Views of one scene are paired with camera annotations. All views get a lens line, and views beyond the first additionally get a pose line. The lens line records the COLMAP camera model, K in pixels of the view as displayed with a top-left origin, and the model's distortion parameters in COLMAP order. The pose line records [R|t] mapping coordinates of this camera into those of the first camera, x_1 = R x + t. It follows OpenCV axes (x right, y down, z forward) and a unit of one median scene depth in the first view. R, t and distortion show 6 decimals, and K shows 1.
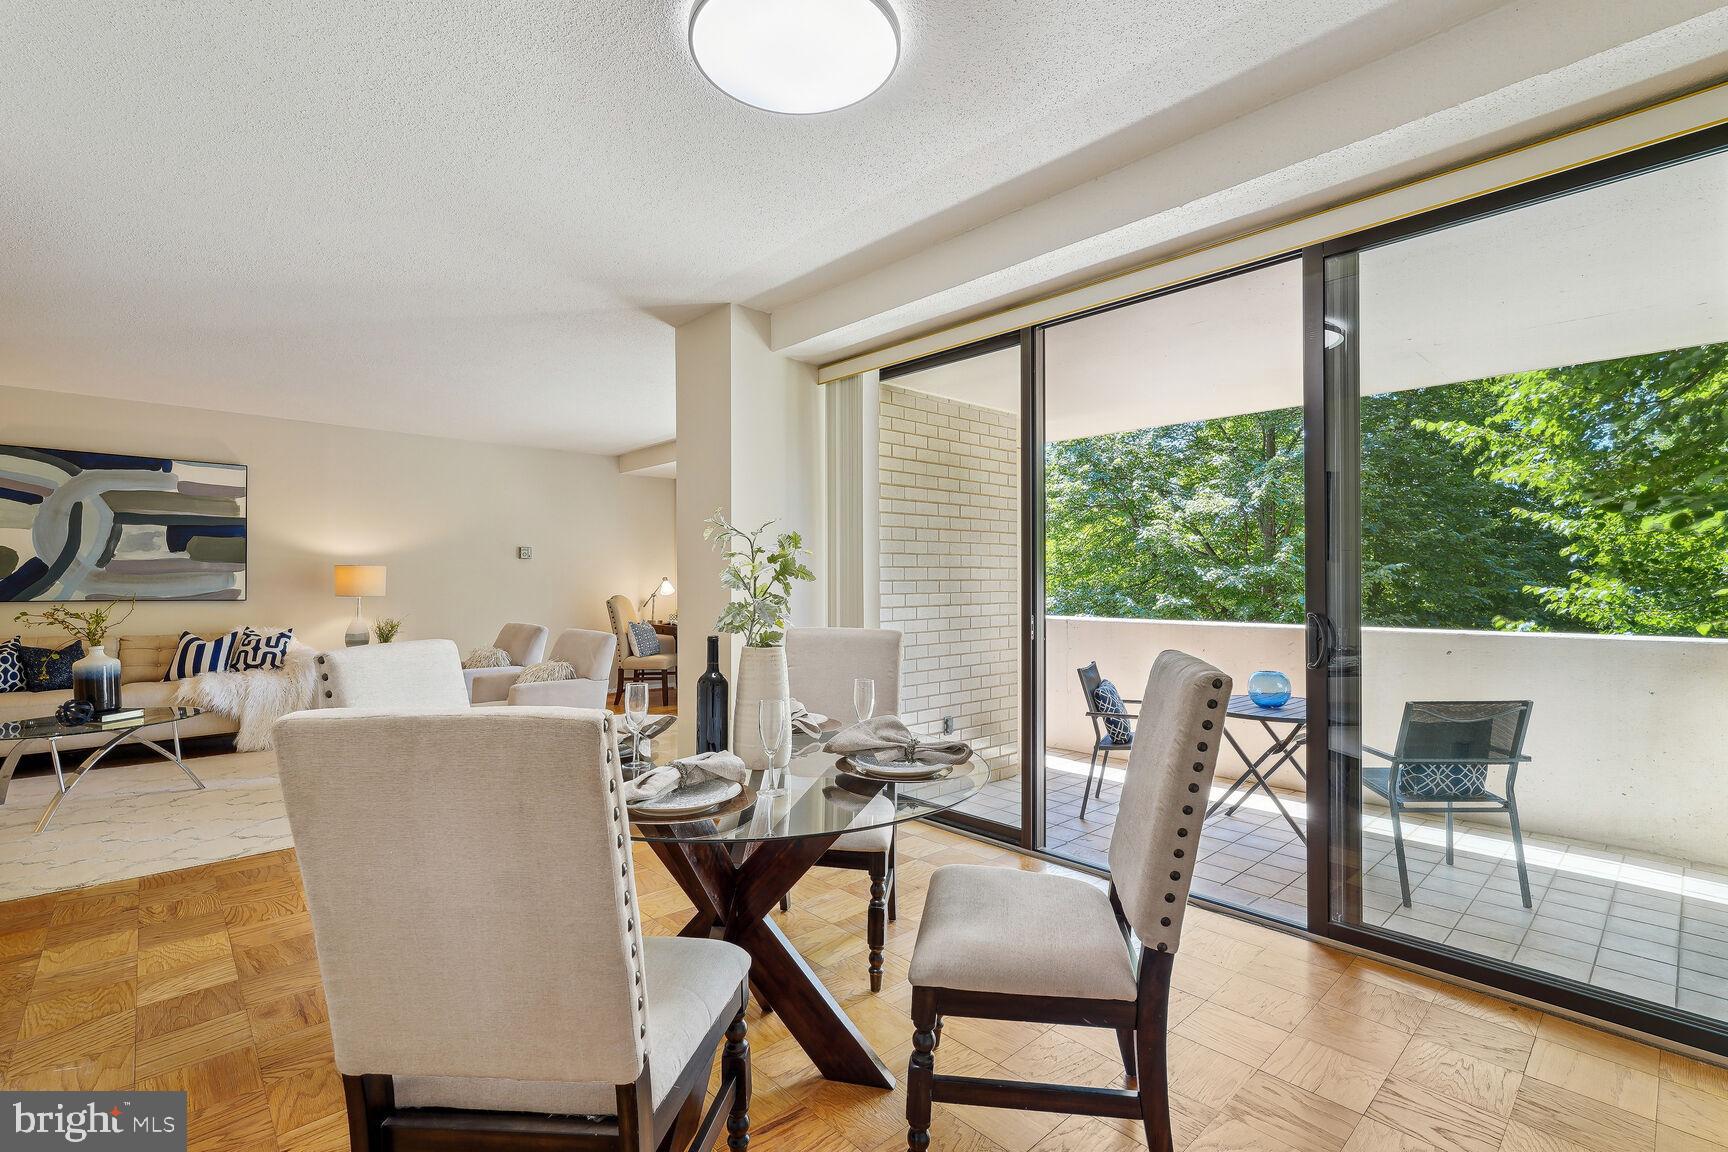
lens RADIAL K [[785.9, 0, 854.3], [0, 785.9, 576.7], [0, 0, 1]] dist [-0.009364, -0.000124]
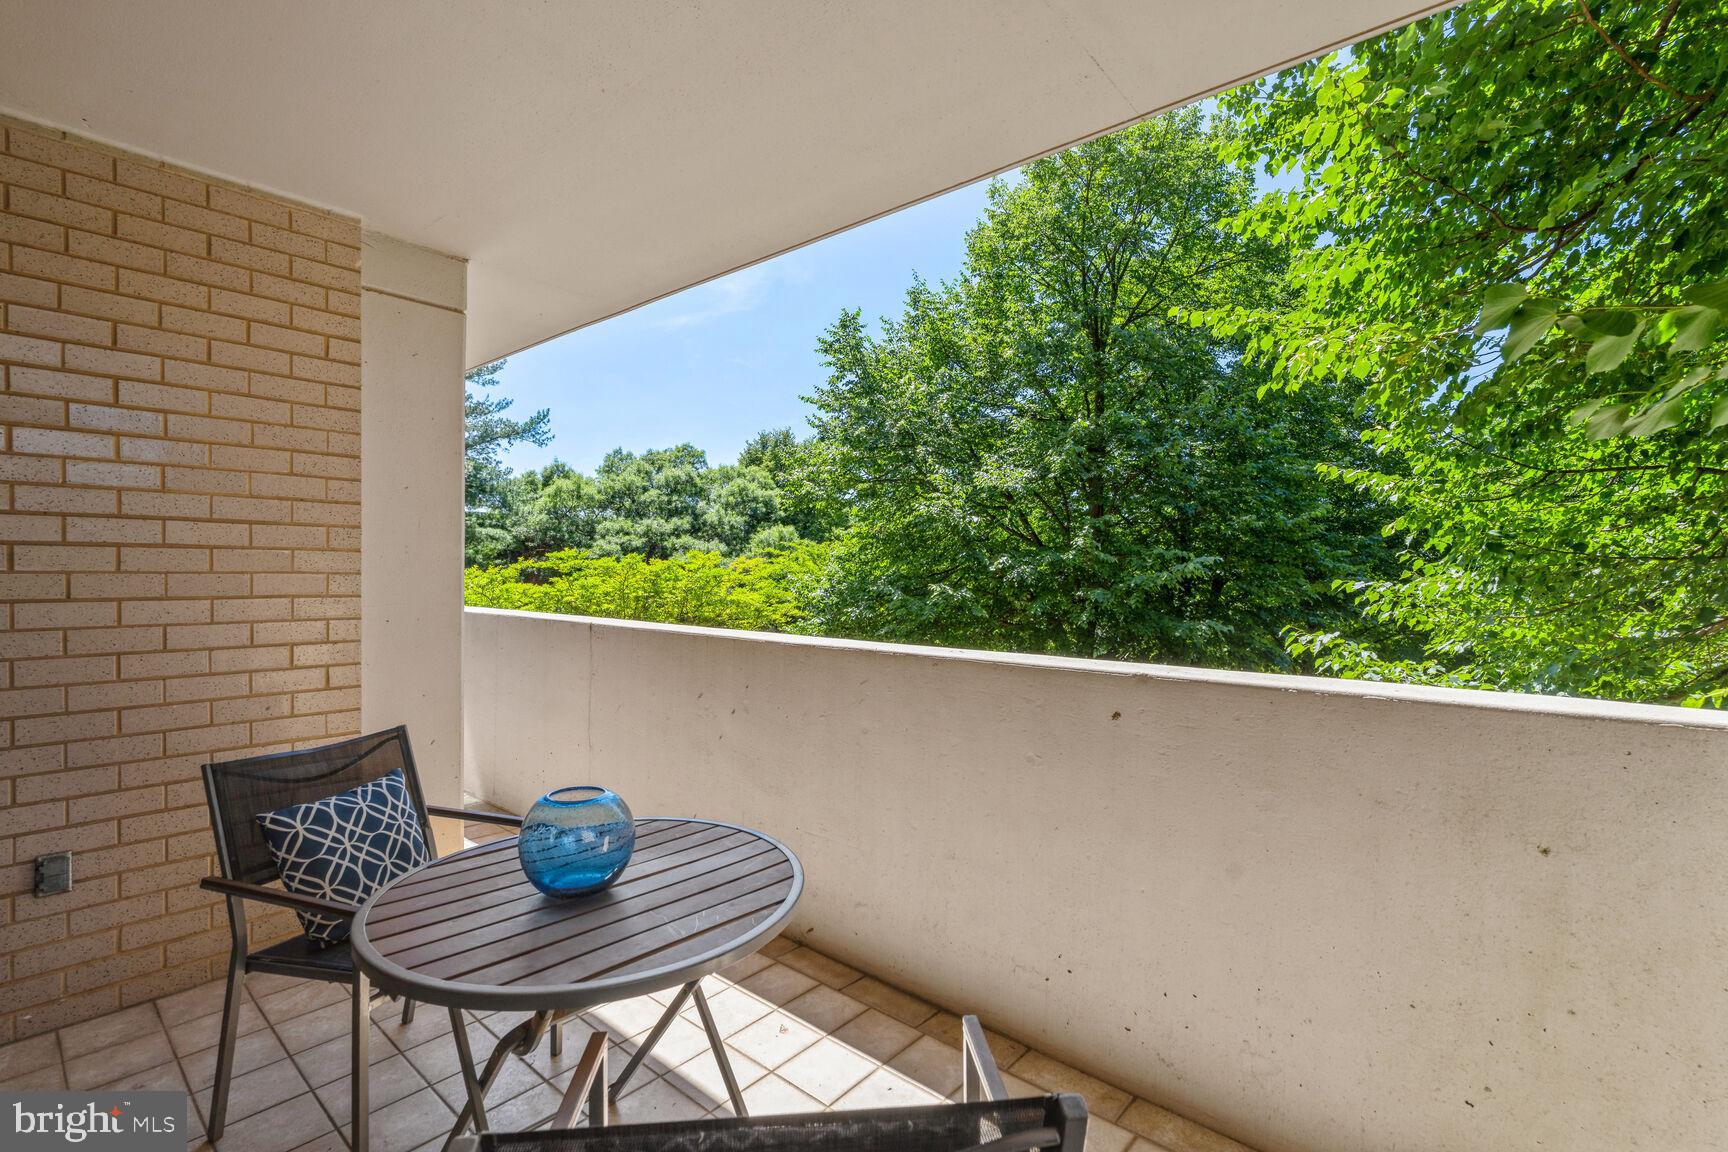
lens RADIAL K [[785.9, 0, 854.6], [0, 785.9, 579.1], [0, 0, 1]] dist [-0.009364, -0.000124]
pose [[0.993176, 0.011932, 0.116012, 0.359315], [-0.013496, 0.999828, 0.012704, 0.009240], [-0.115840, -0.014183, 0.993167, 0.365778]]
